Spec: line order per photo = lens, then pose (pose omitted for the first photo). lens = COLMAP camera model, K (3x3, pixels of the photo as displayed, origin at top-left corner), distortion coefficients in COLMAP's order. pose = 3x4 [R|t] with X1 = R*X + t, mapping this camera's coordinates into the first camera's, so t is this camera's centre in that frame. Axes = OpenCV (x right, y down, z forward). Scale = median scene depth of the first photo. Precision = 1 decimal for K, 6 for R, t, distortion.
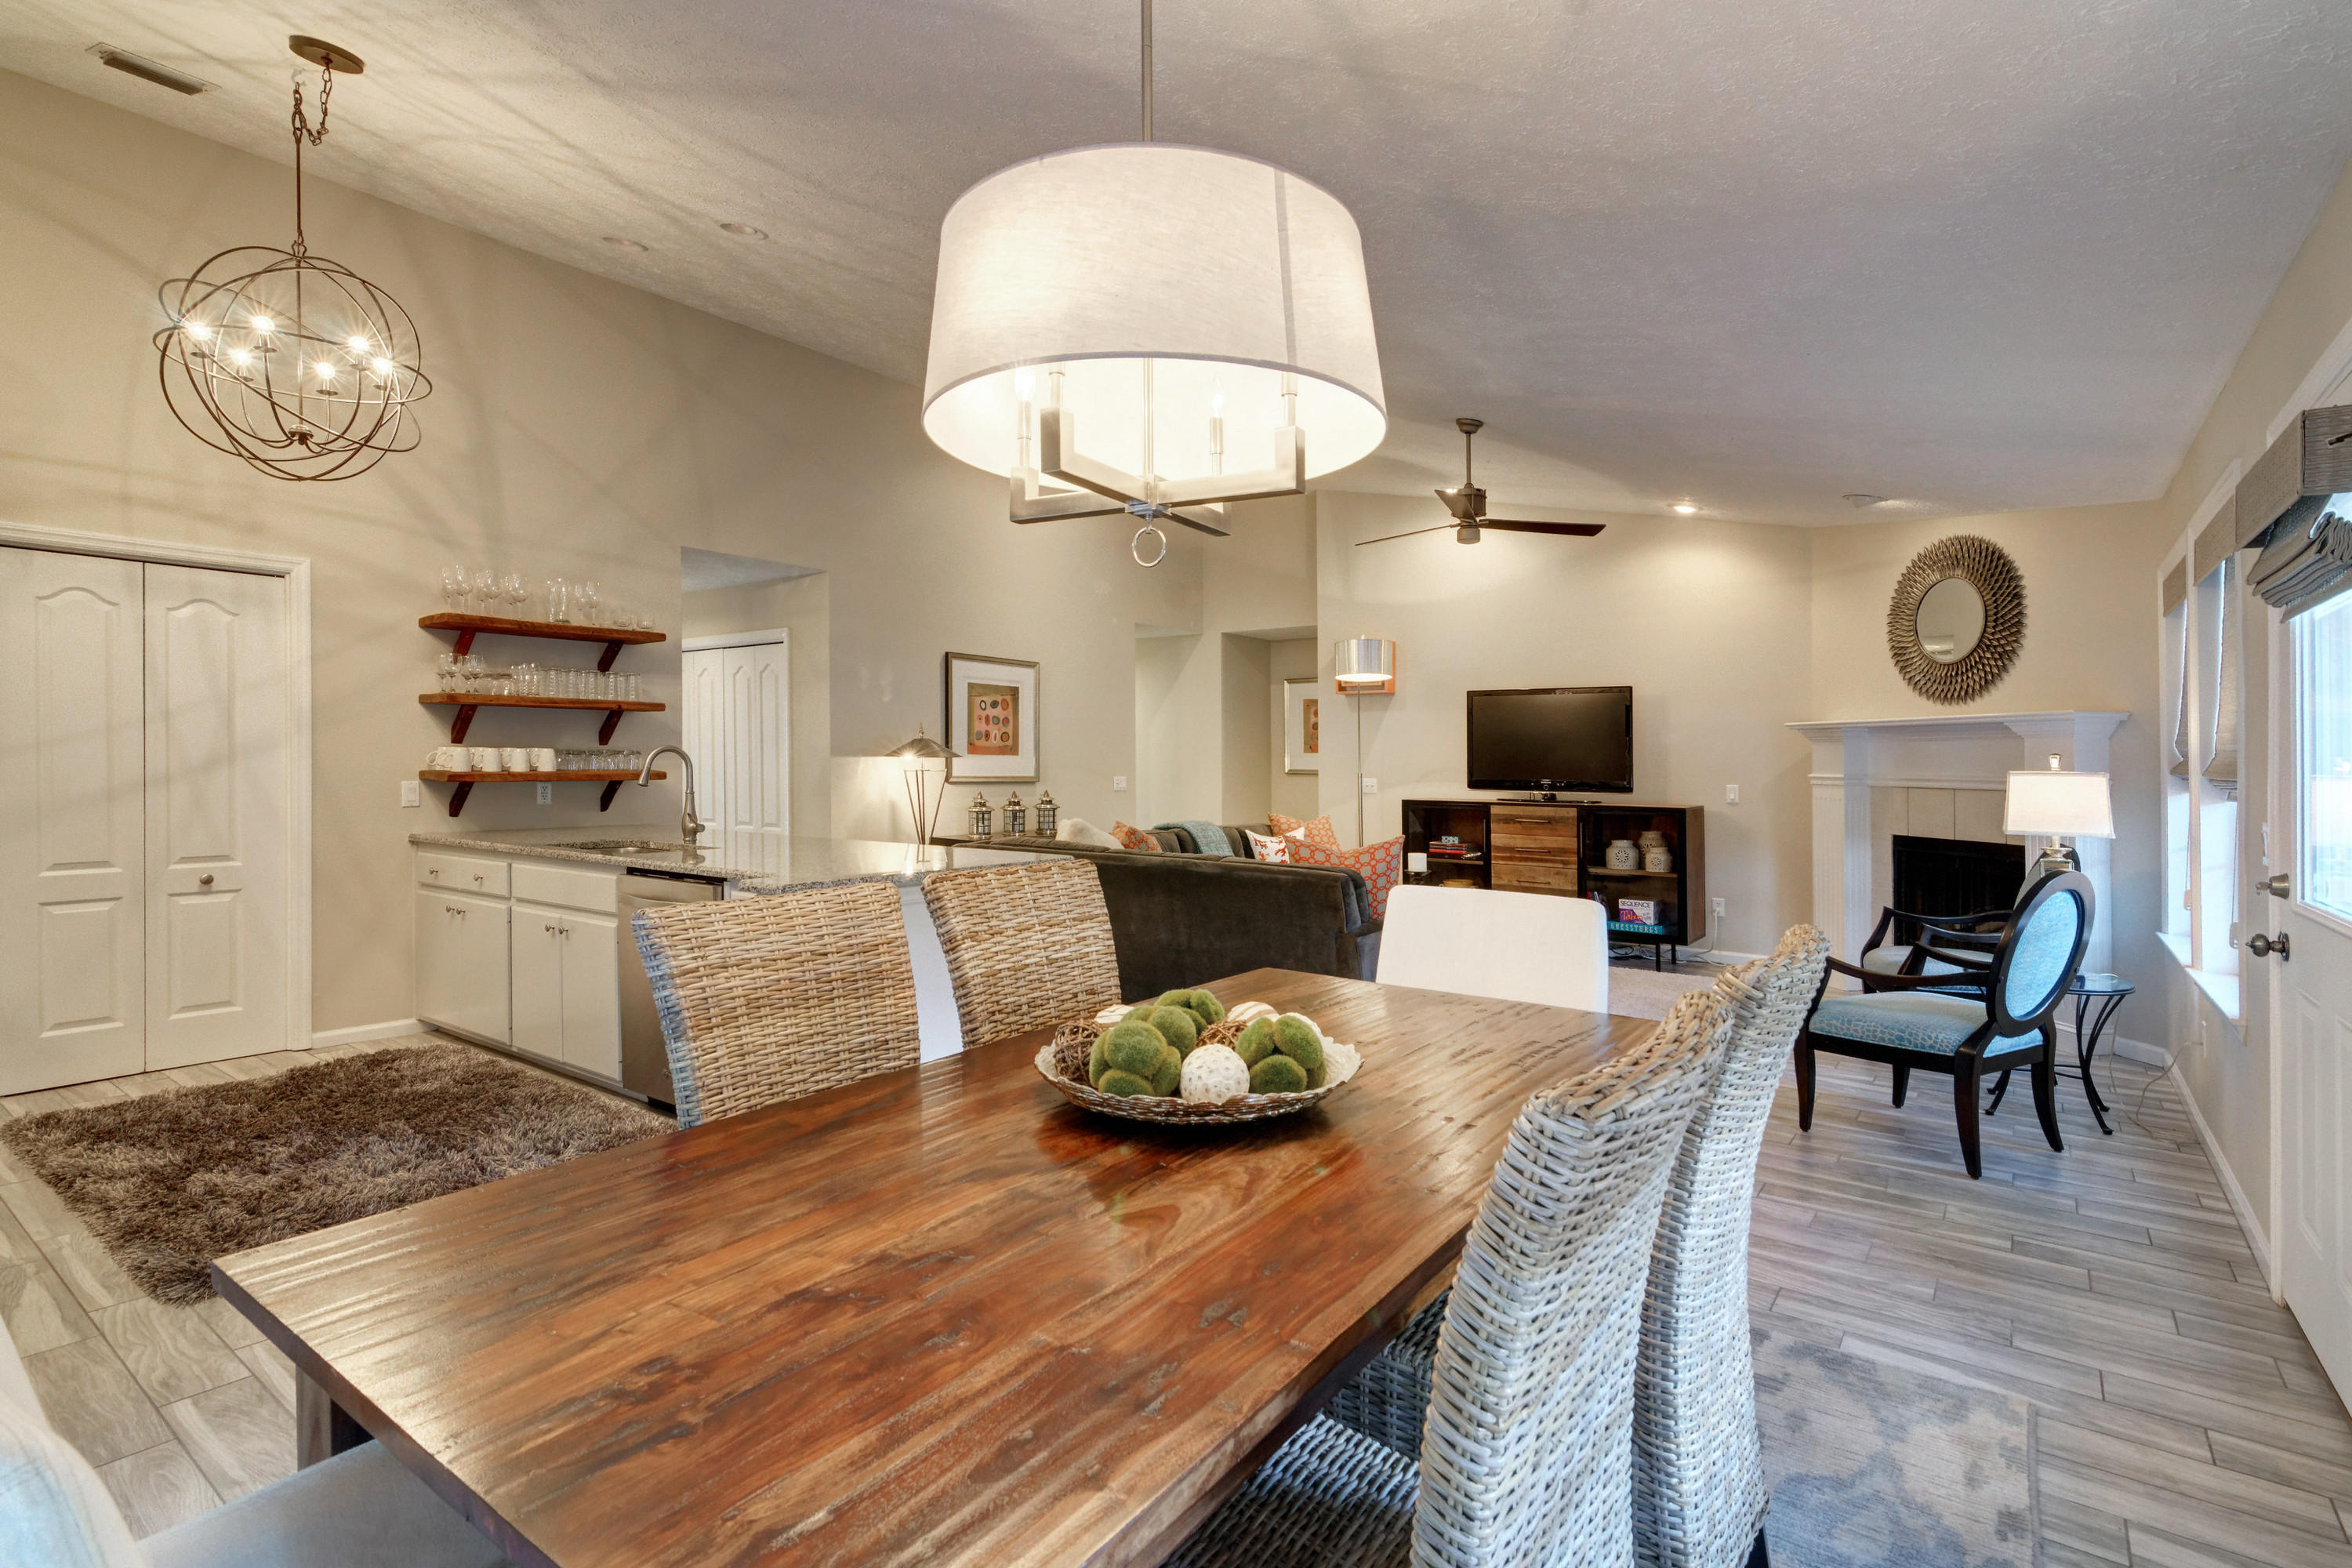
lens RADIAL K [[1125.4, 0, 1176.0], [0, 1125.4, 784.0], [0, 0, 1]] dist [0.002372, 0.000366]
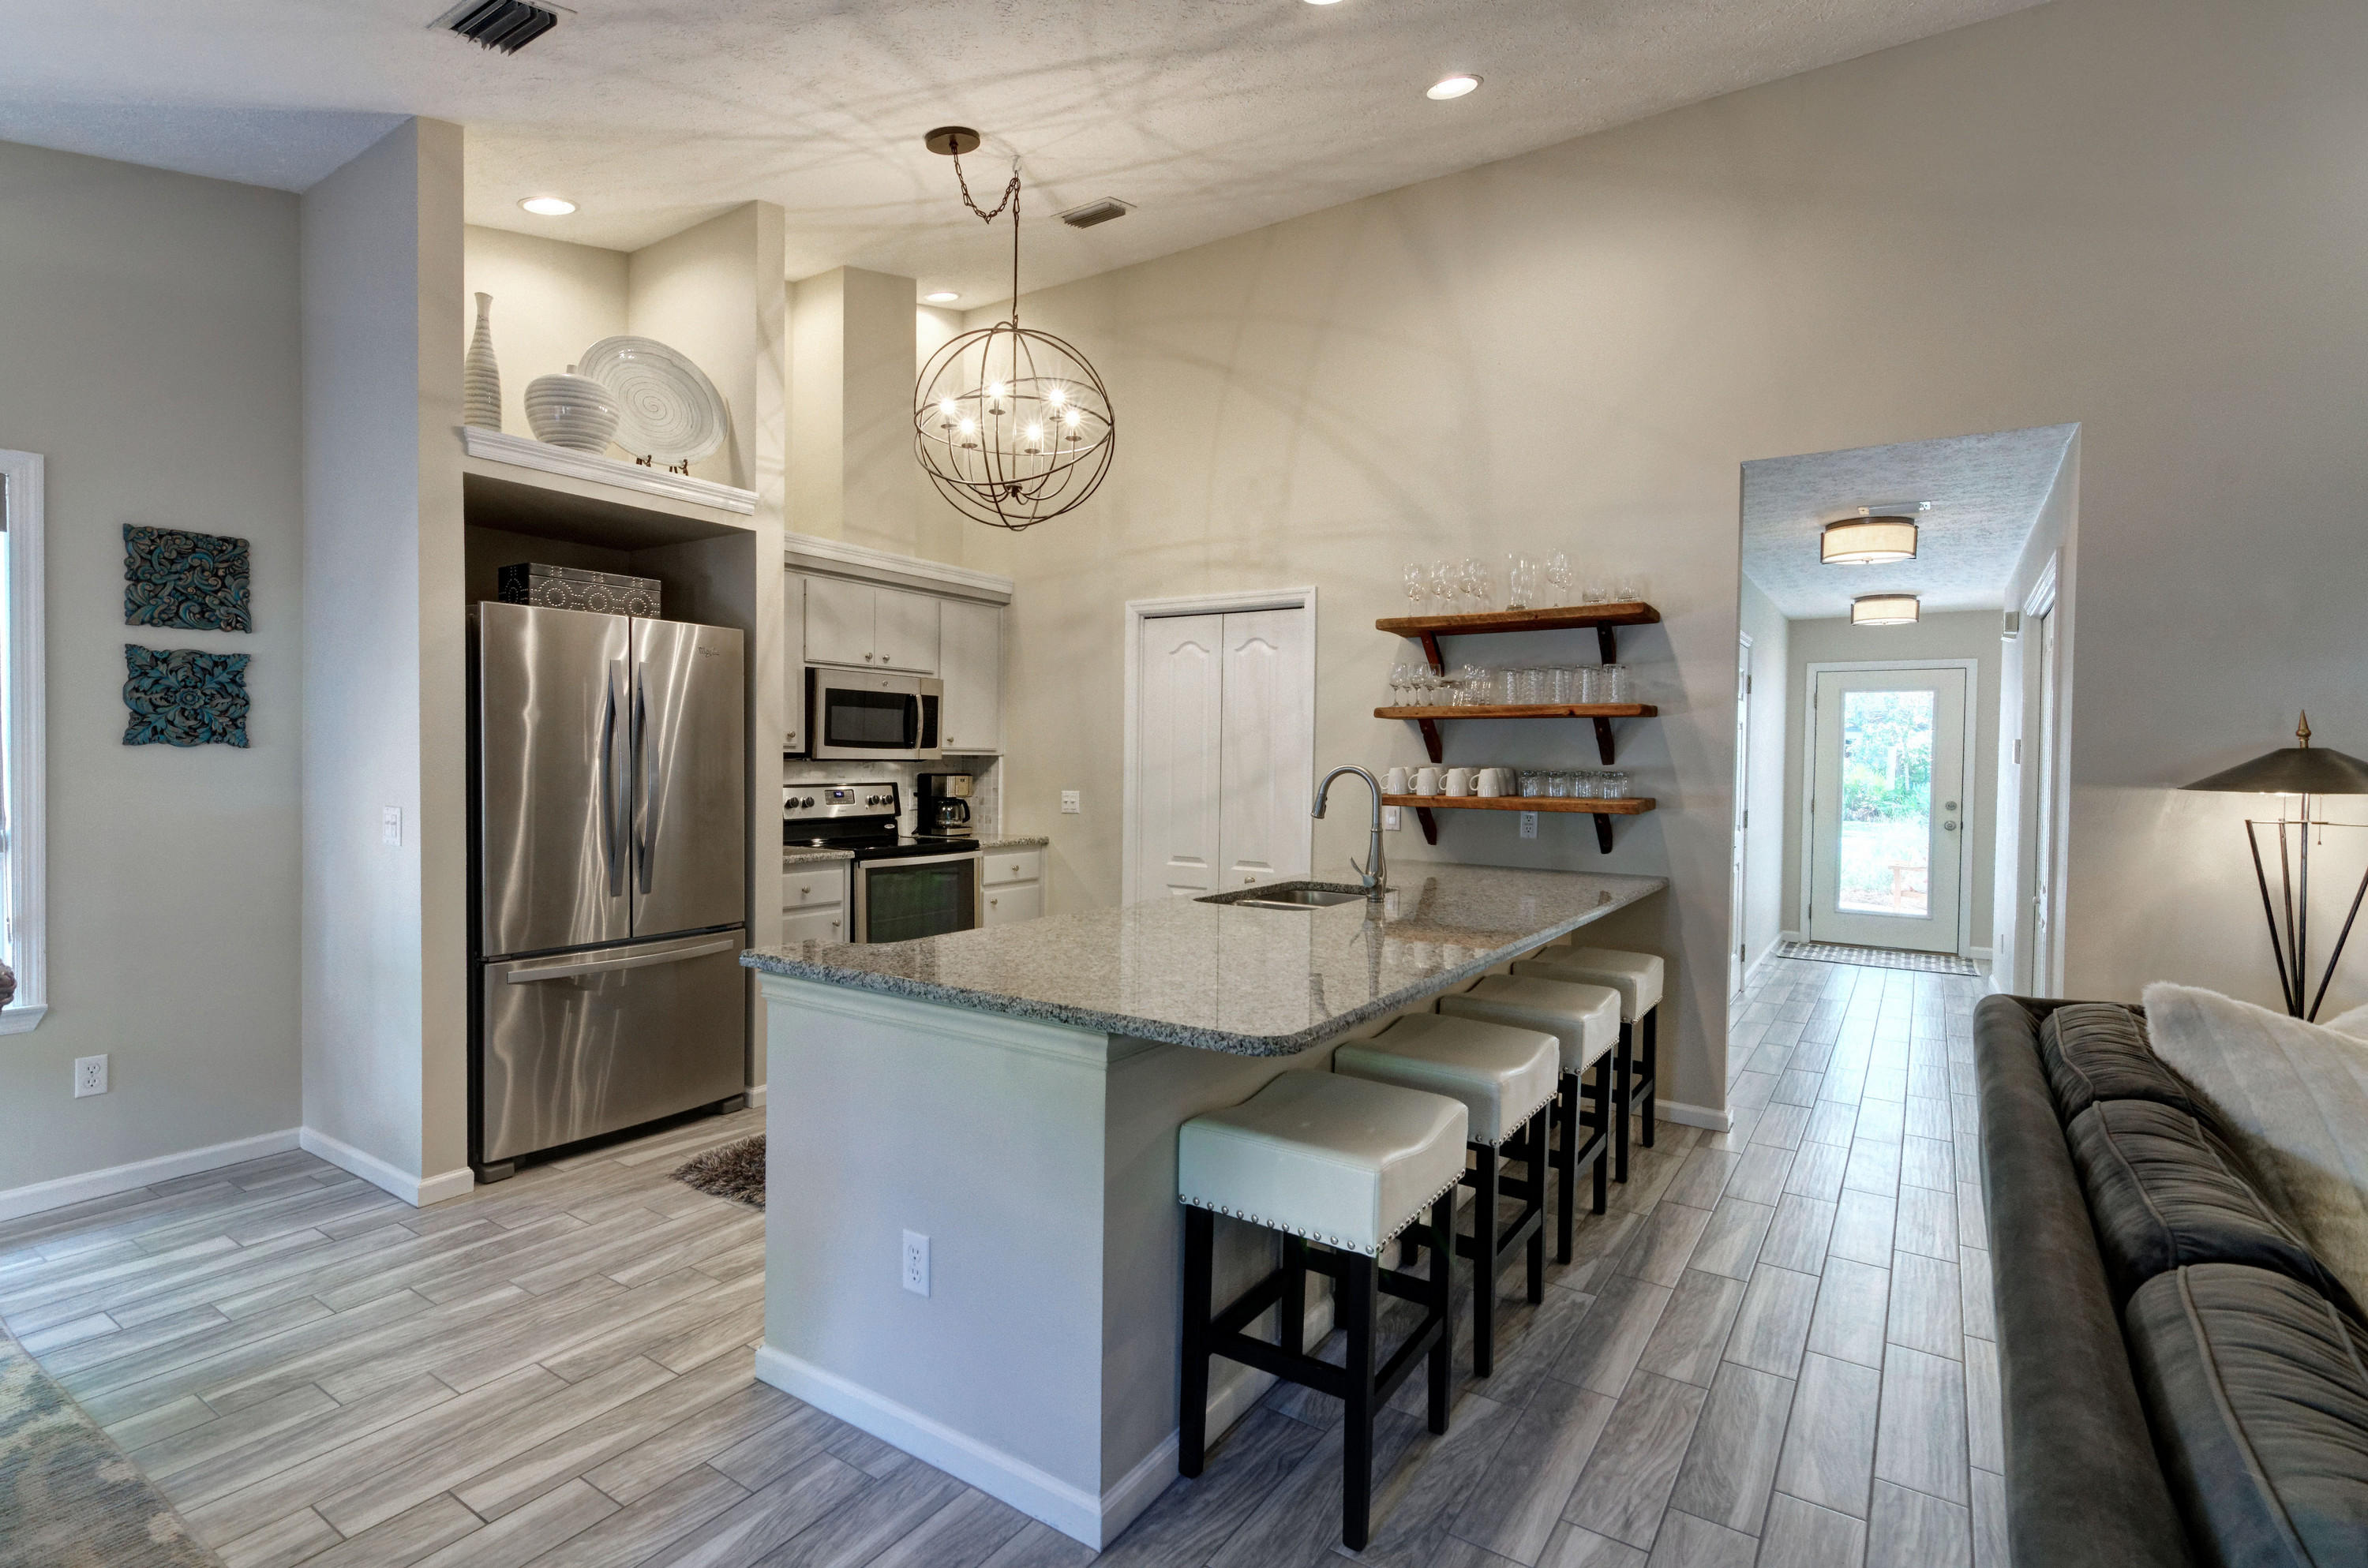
lens RADIAL K [[1121.0, 0, 1171.6], [0, 1121.0, 780.6], [0, 0, 1]] dist [0.002141, -0.000670]
pose [[0.047064, 0.014985, -0.998779, 0.234006], [-0.033648, 0.999344, 0.013408, -0.026469], [0.998325, 0.032976, 0.047537, 0.738690]]
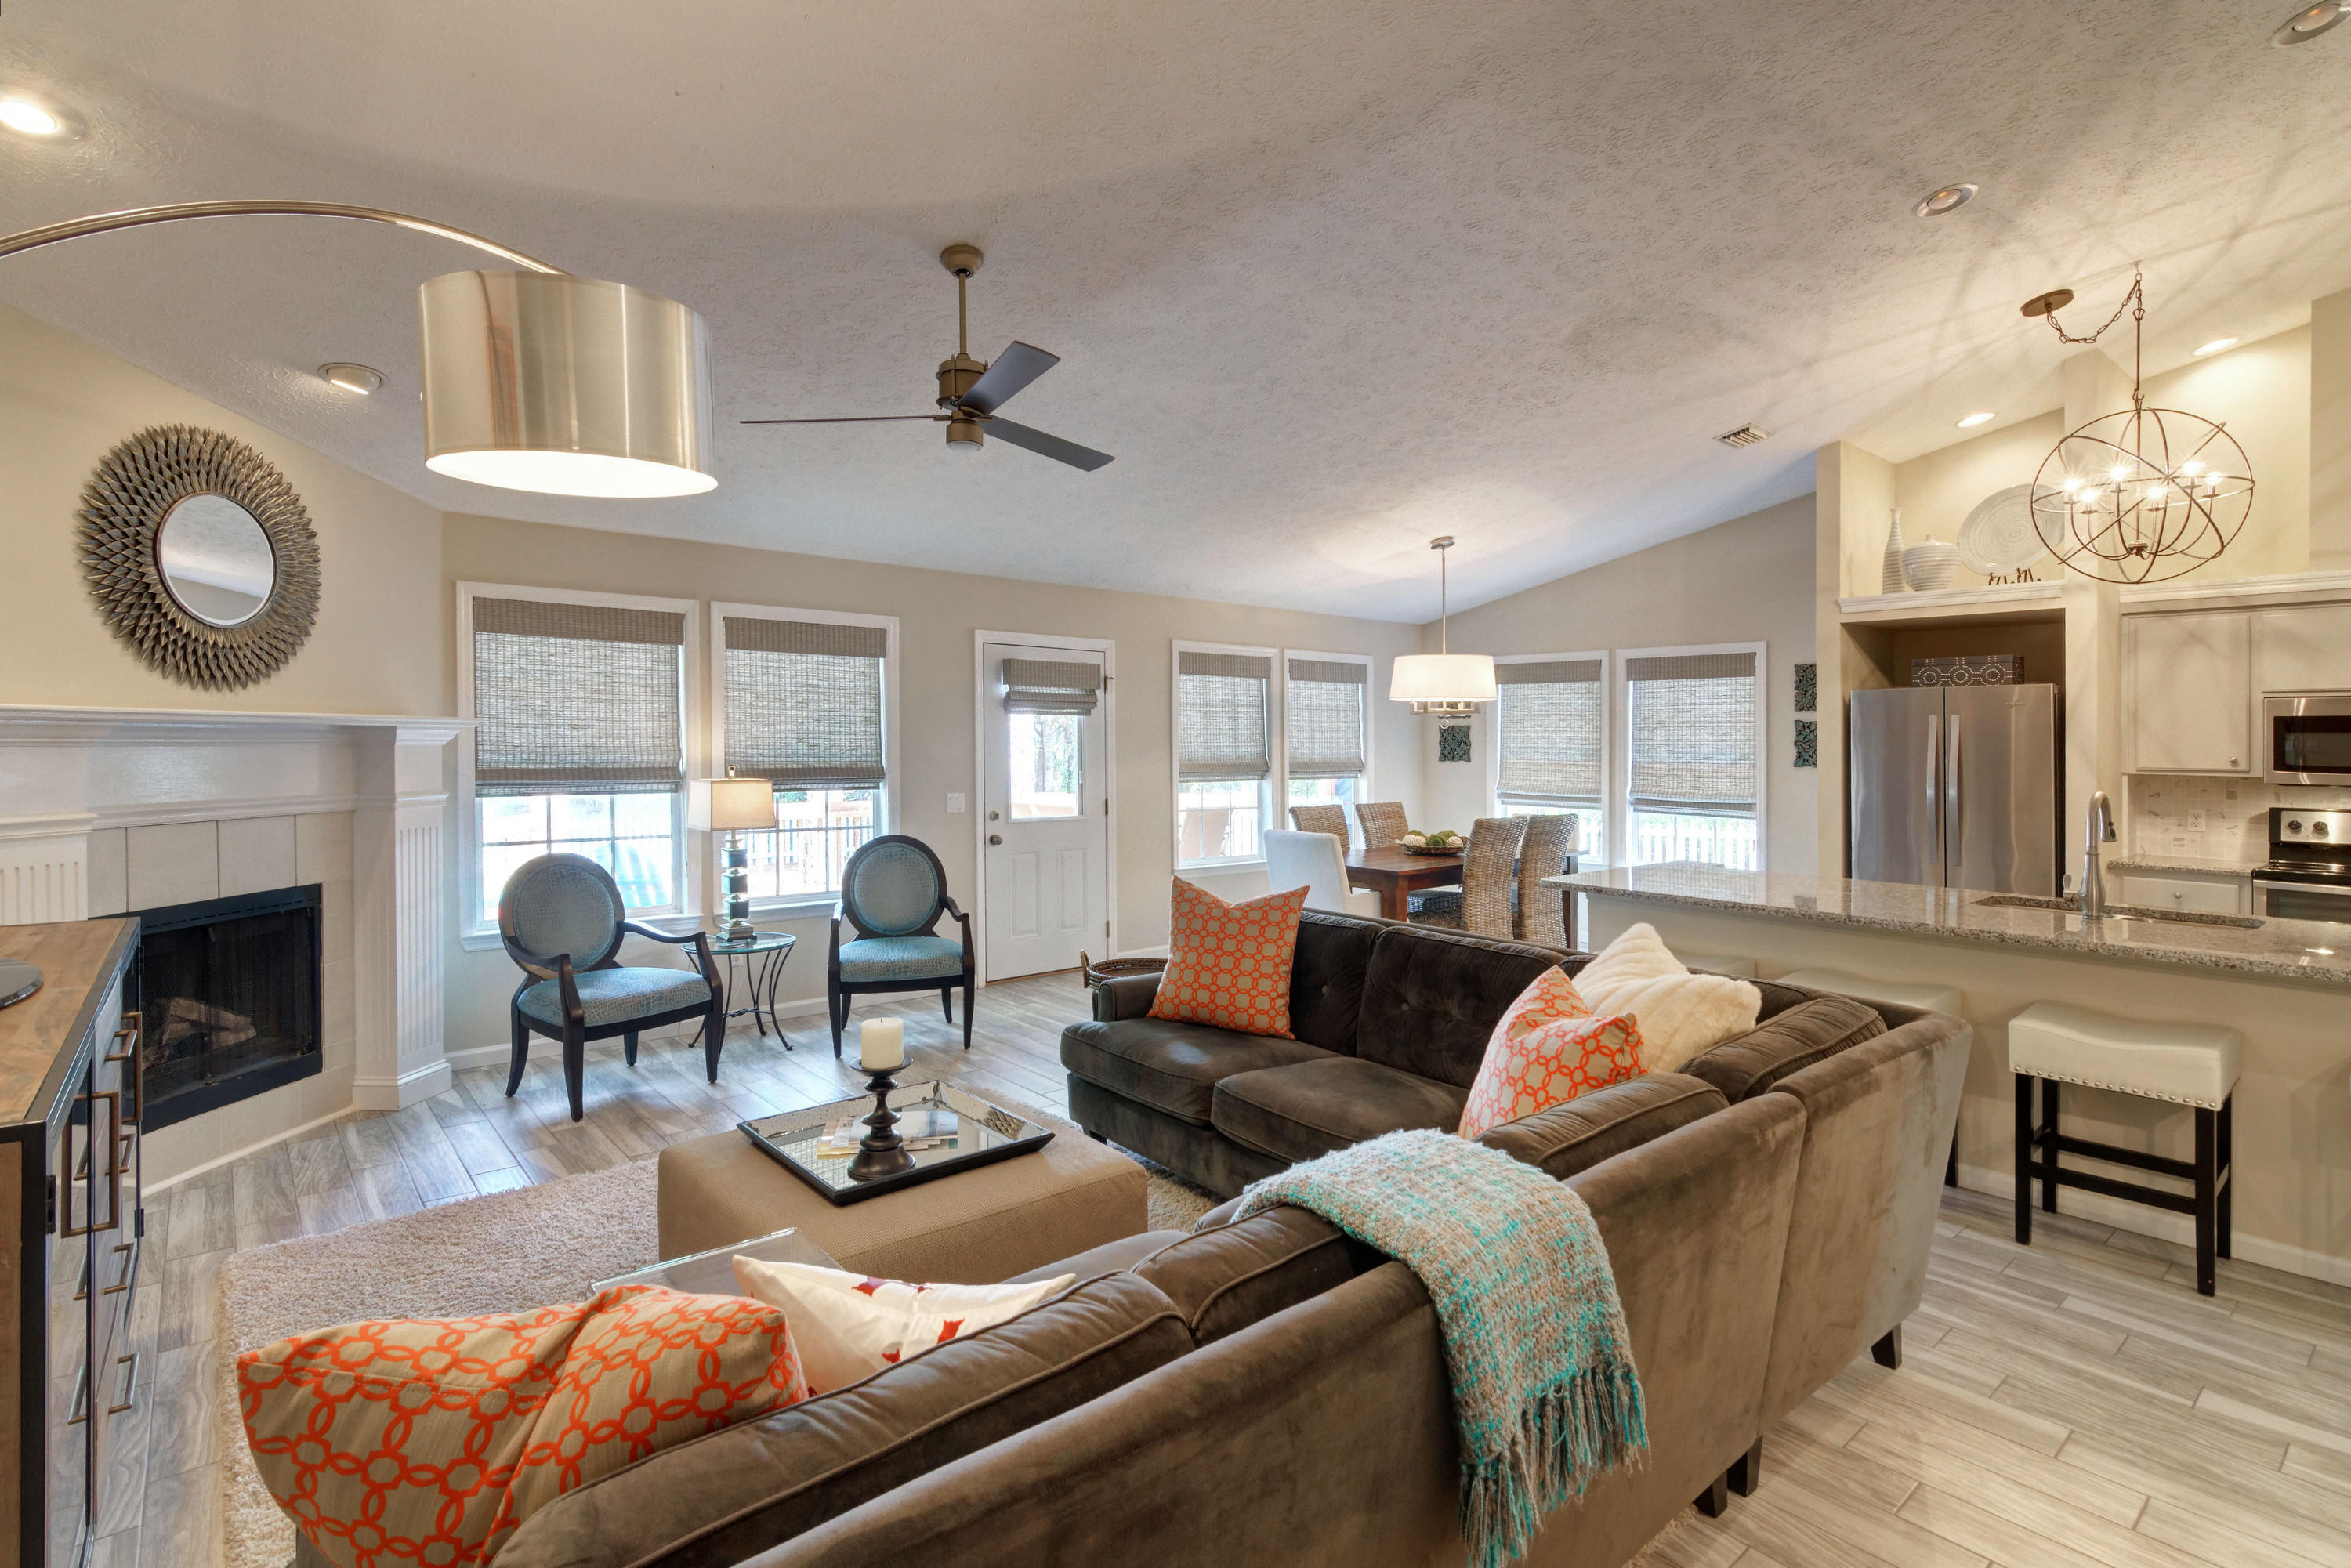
lens RADIAL K [[1120.7, 0, 1187.9], [0, 1120.7, 746.8], [0, 0, 1]] dist [-0.001541, -0.000199]
pose [[-0.975123, -0.017409, 0.220980, -0.003722], [-0.011742, 0.999568, 0.026934, -0.070203], [-0.221354, 0.023669, -0.974906, 1.647496]]
